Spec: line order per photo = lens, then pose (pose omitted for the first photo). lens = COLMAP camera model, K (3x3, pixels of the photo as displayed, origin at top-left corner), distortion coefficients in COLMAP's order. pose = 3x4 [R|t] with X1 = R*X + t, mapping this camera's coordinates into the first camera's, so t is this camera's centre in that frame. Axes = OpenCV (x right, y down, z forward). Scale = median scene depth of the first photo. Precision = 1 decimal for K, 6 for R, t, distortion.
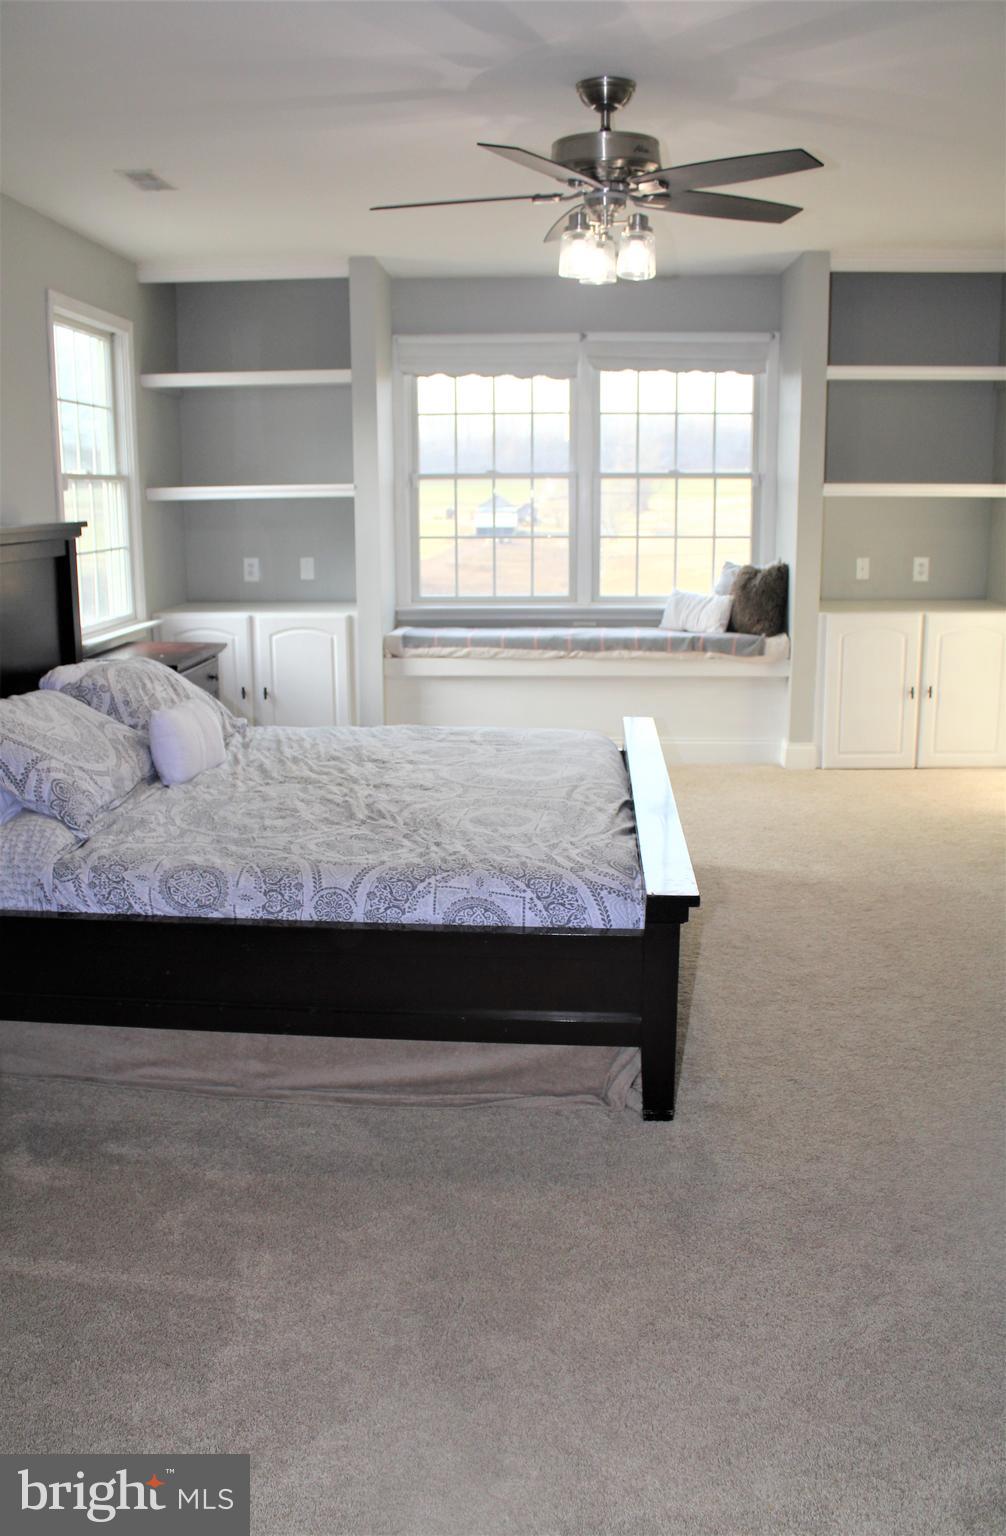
lens RADIAL K [[1250.1, 0, 499.5], [0, 1250.1, 767.2], [0, 0, 1]] dist [-0.101507, 0.008267]
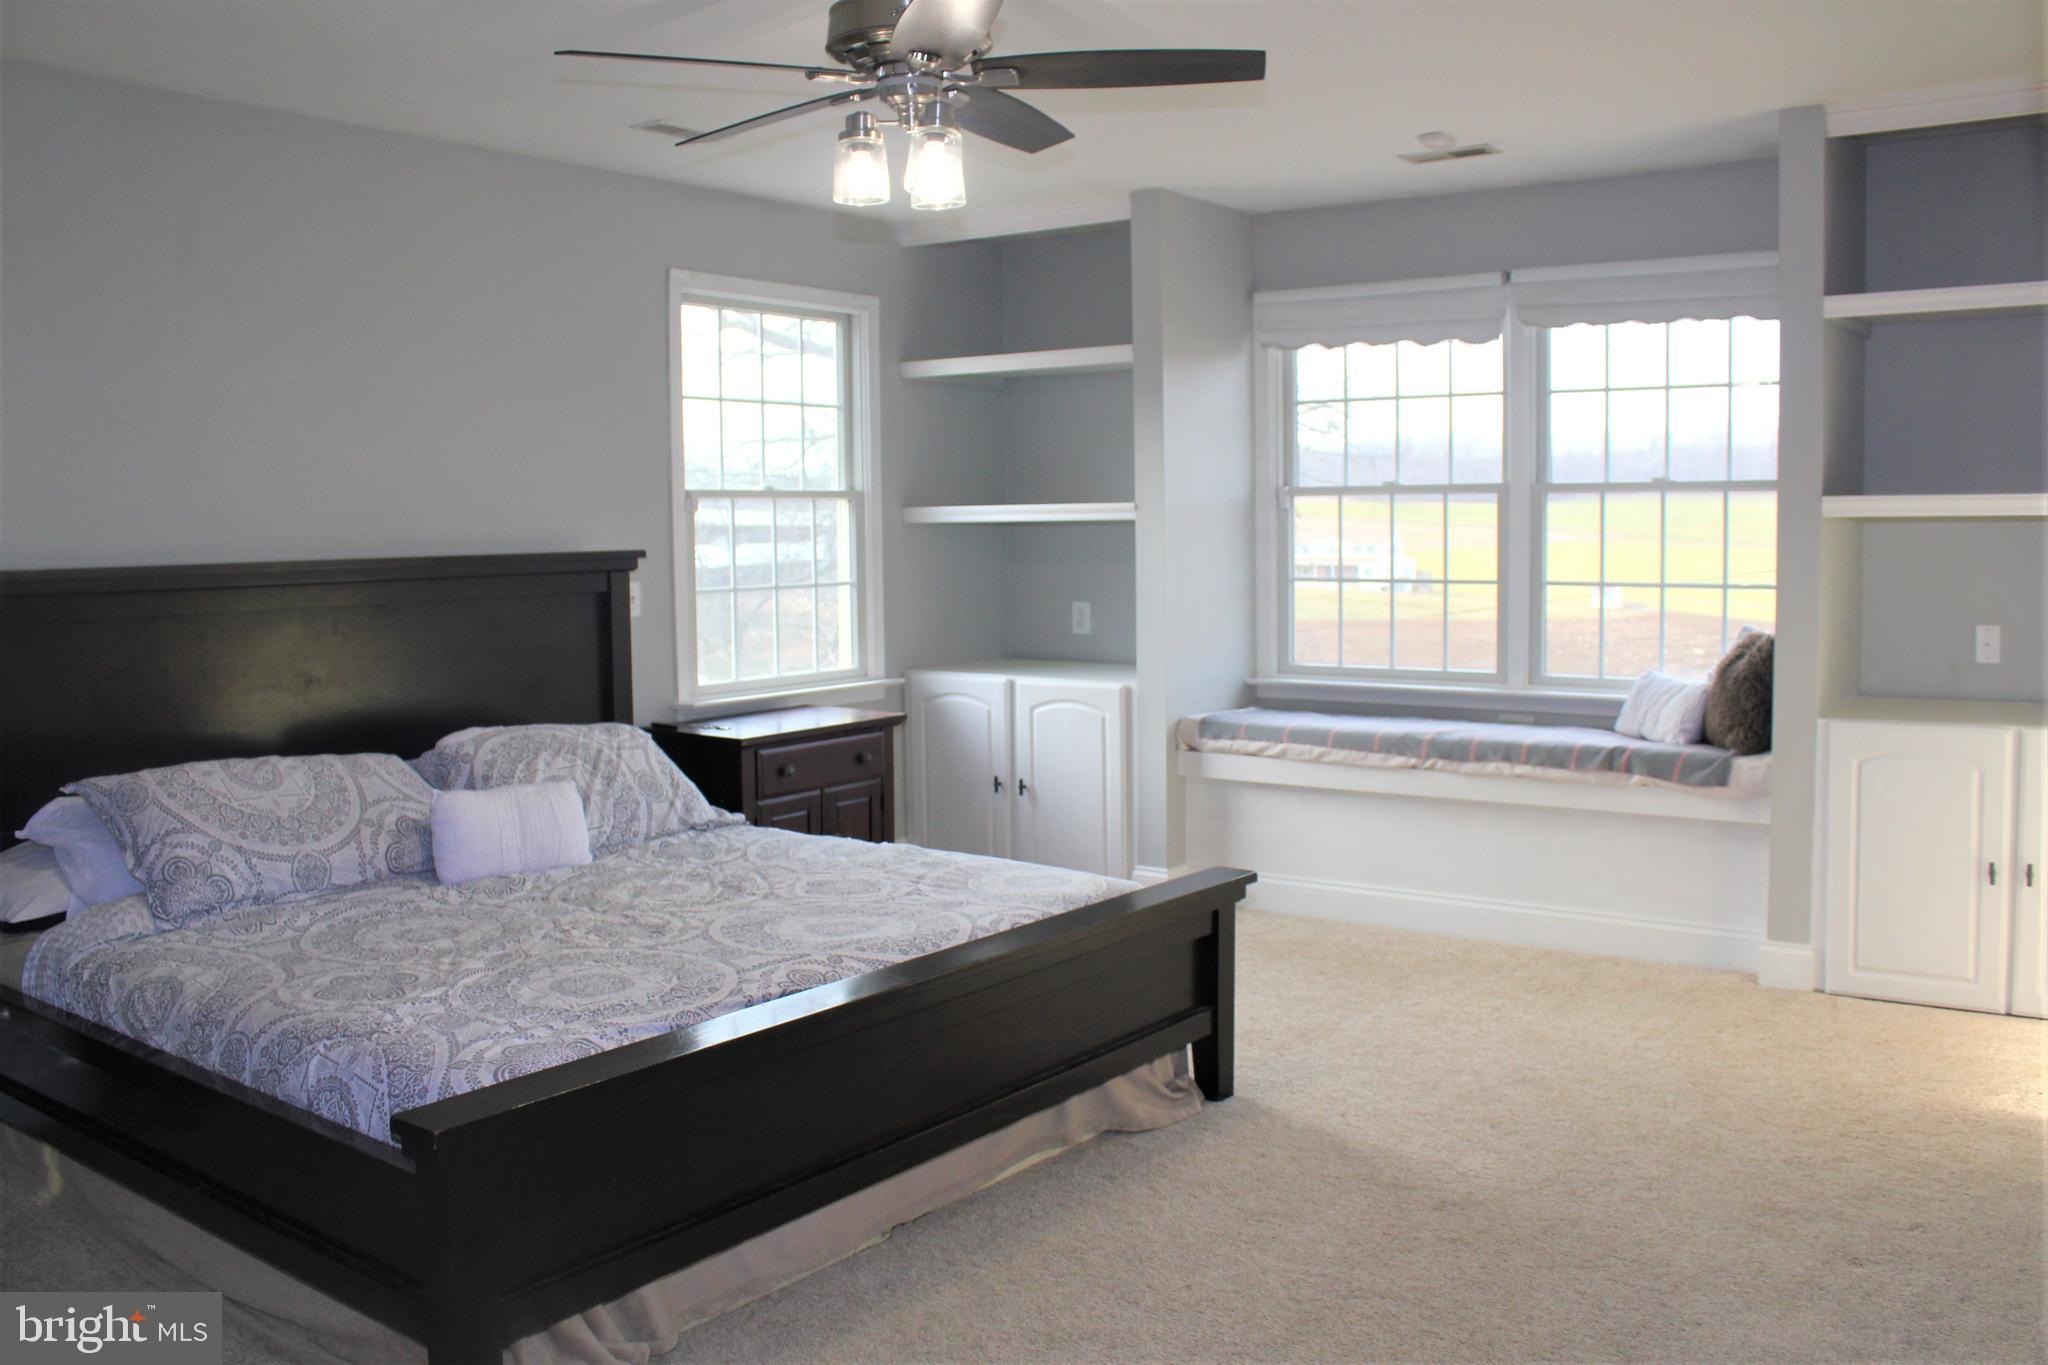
lens RADIAL K [[1709.7, 0, 1026.2], [0, 1709.7, 673.0], [0, 0, 1]] dist [-0.129203, 0.091116]
pose [[0.852214, 0.043596, -0.521374, 0.334232], [-0.107687, 0.989802, -0.093255, -0.032901], [0.511991, 0.135618, 0.848217, 0.148811]]
